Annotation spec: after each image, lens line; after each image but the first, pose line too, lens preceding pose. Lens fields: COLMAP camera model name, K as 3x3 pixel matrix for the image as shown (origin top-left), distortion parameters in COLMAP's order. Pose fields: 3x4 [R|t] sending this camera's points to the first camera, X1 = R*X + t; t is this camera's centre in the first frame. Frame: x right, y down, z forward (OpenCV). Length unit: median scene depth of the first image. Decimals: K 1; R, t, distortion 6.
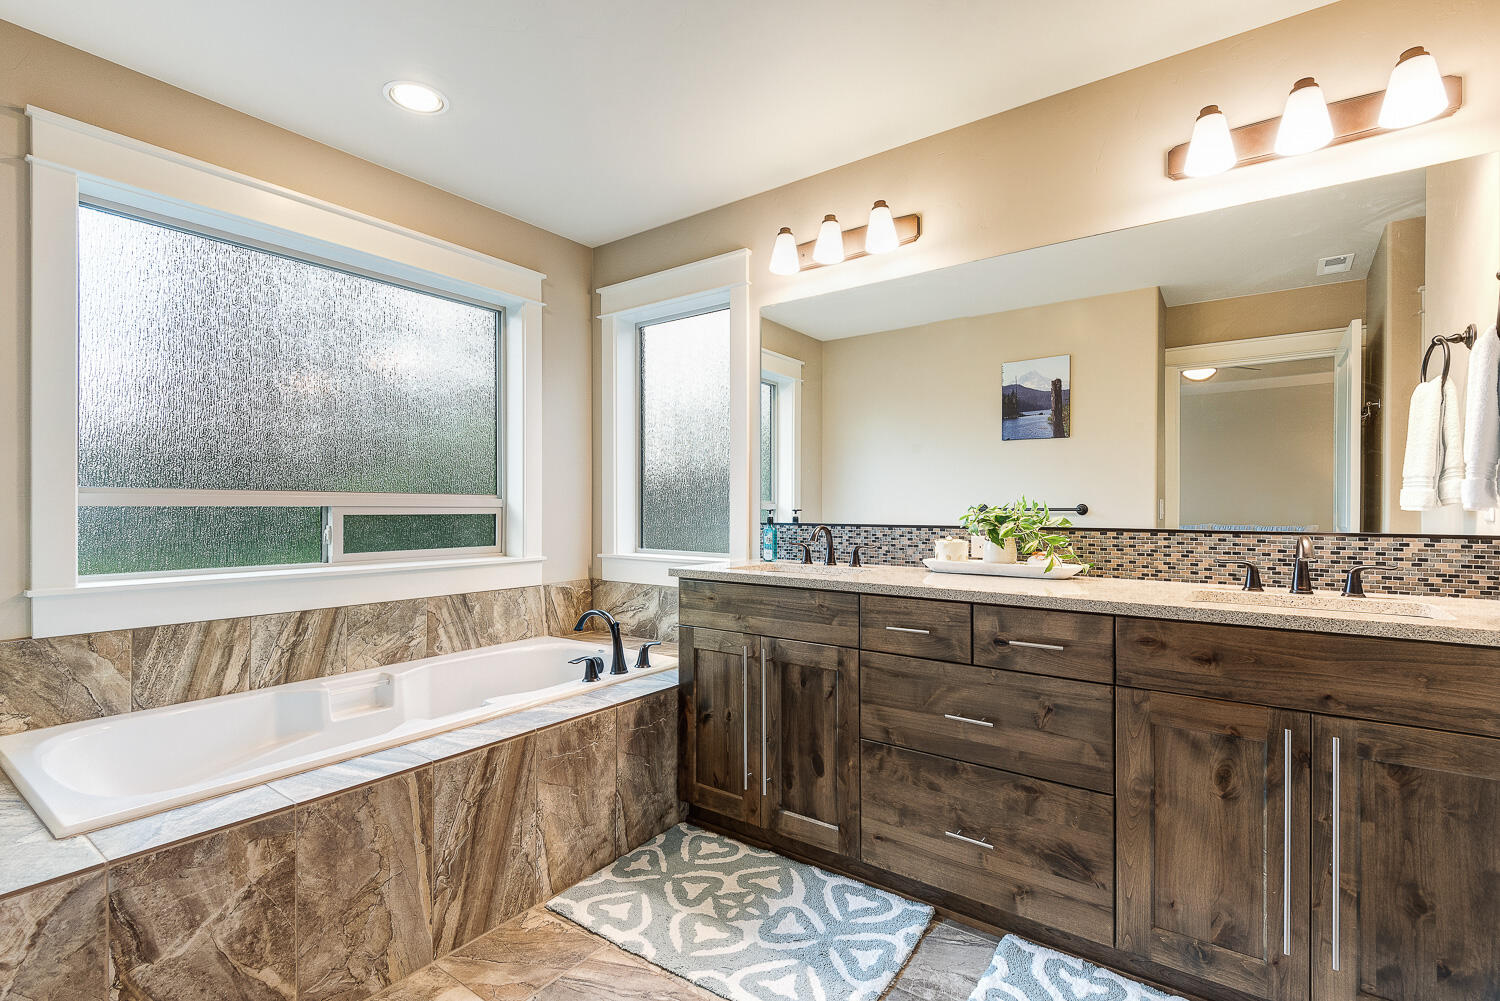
lens RADIAL K [[677.2, 0, 750.0], [0, 677.2, 500.5], [0, 0, 1]] dist [-0.025393, -0.000391]
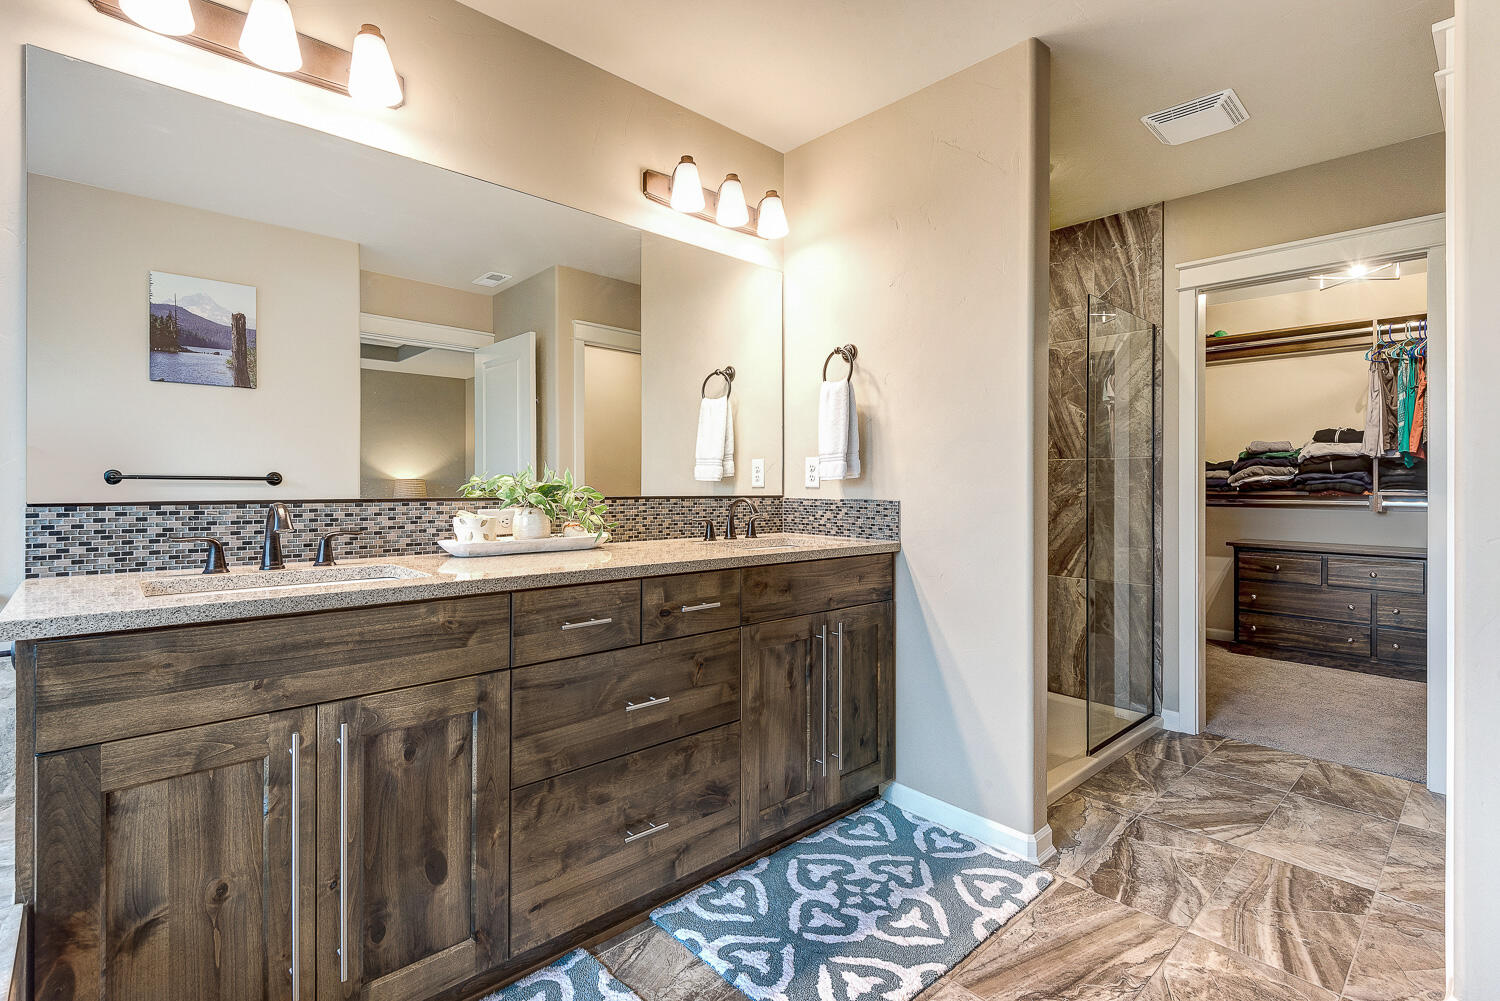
lens RADIAL K [[685.3, 0, 752.8], [0, 685.3, 473.3], [0, 0, 1]] dist [-0.001869, -0.008568]
pose [[0.176244, 0.012976, 0.984261, -0.508900], [-0.016983, 0.999804, -0.010140, 0.012047], [-0.984200, -0.014929, 0.176430, 0.599119]]
